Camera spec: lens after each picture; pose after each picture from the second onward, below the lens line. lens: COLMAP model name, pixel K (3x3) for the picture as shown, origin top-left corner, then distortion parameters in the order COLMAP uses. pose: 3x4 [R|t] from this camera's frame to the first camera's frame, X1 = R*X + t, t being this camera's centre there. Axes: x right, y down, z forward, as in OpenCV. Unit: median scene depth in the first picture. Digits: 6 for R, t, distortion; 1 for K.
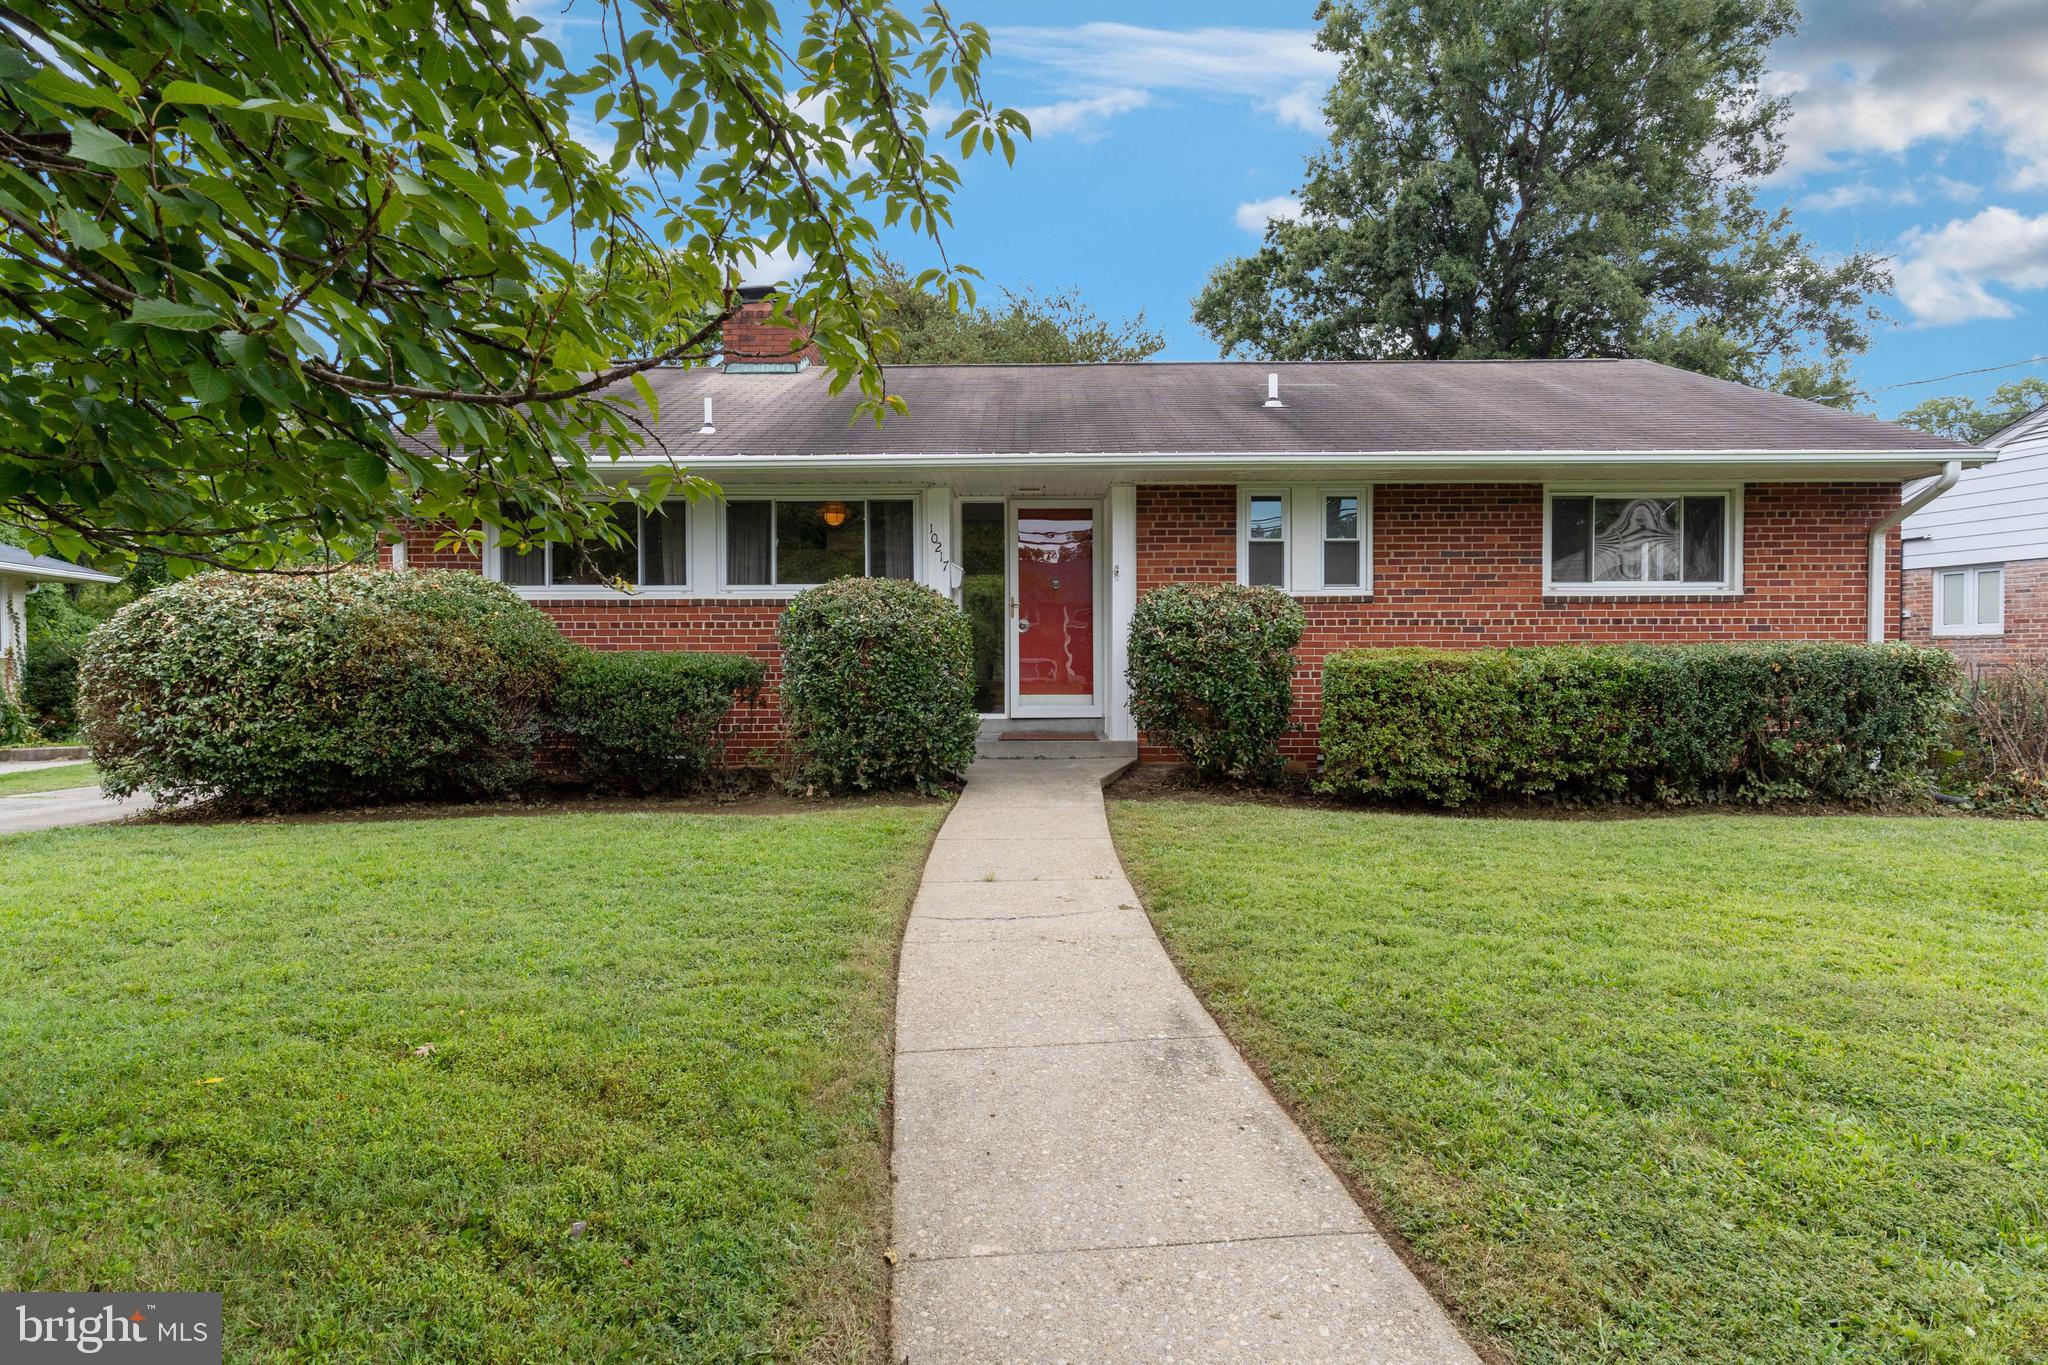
lens RADIAL K [[1058.6, 0, 1020.5], [0, 1058.6, 697.1], [0, 0, 1]] dist [-0.001604, -0.000288]
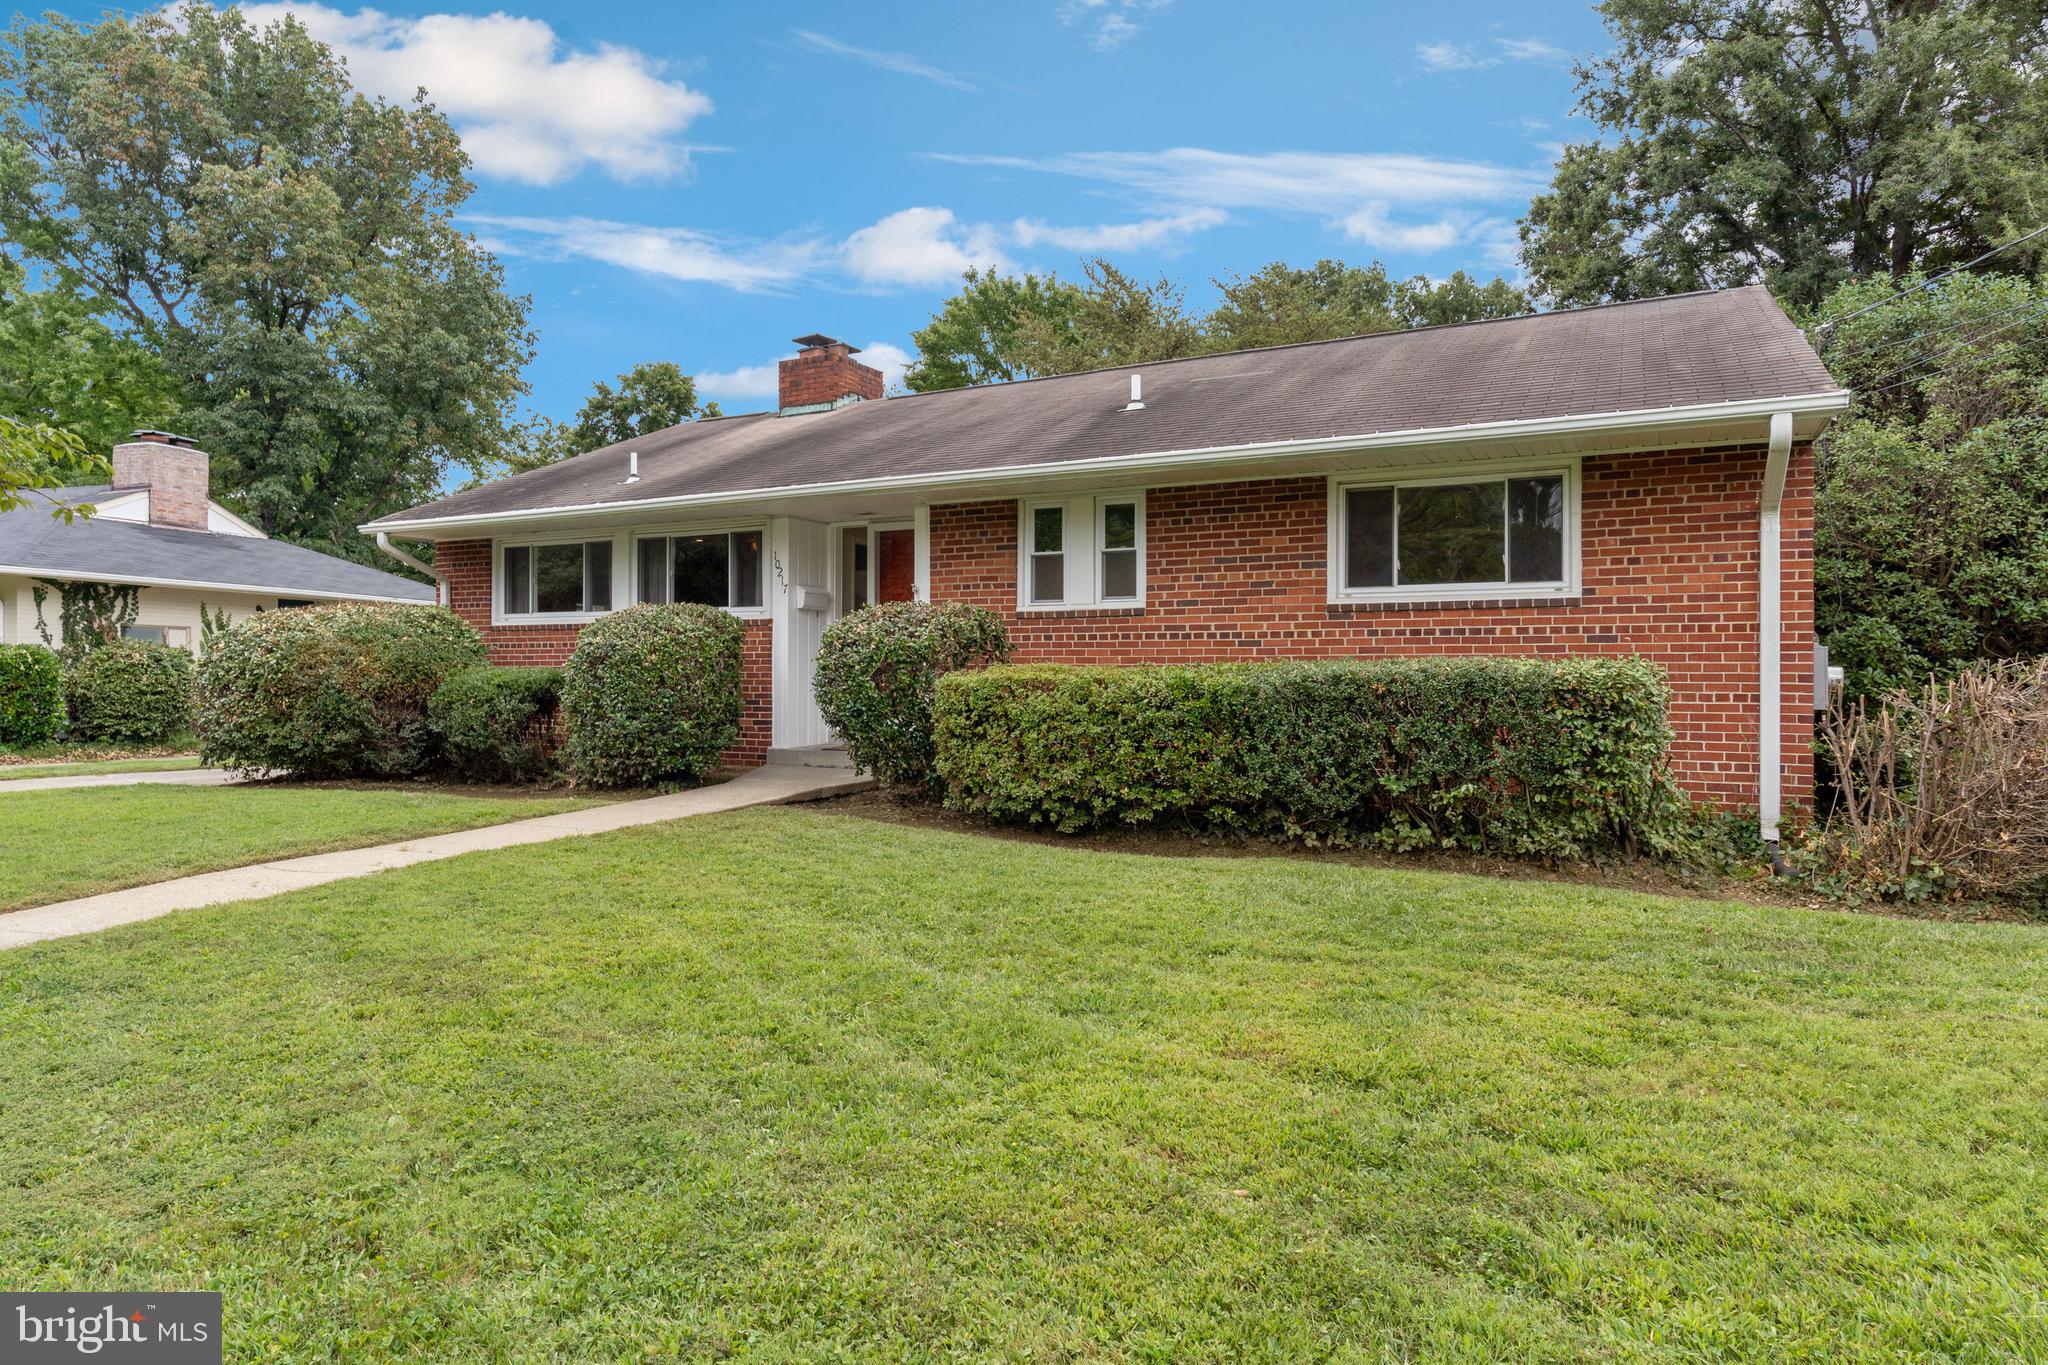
lens RADIAL K [[1141.9, 0, 1024.0], [0, 1141.9, 682.5], [0, 0, 1]] dist [0.000882, 0.000117]
pose [[0.899810, 0.007374, -0.436220, 0.680629], [-0.017982, 0.999634, -0.020193, -0.007662], [0.435911, 0.026014, 0.899614, 0.047067]]
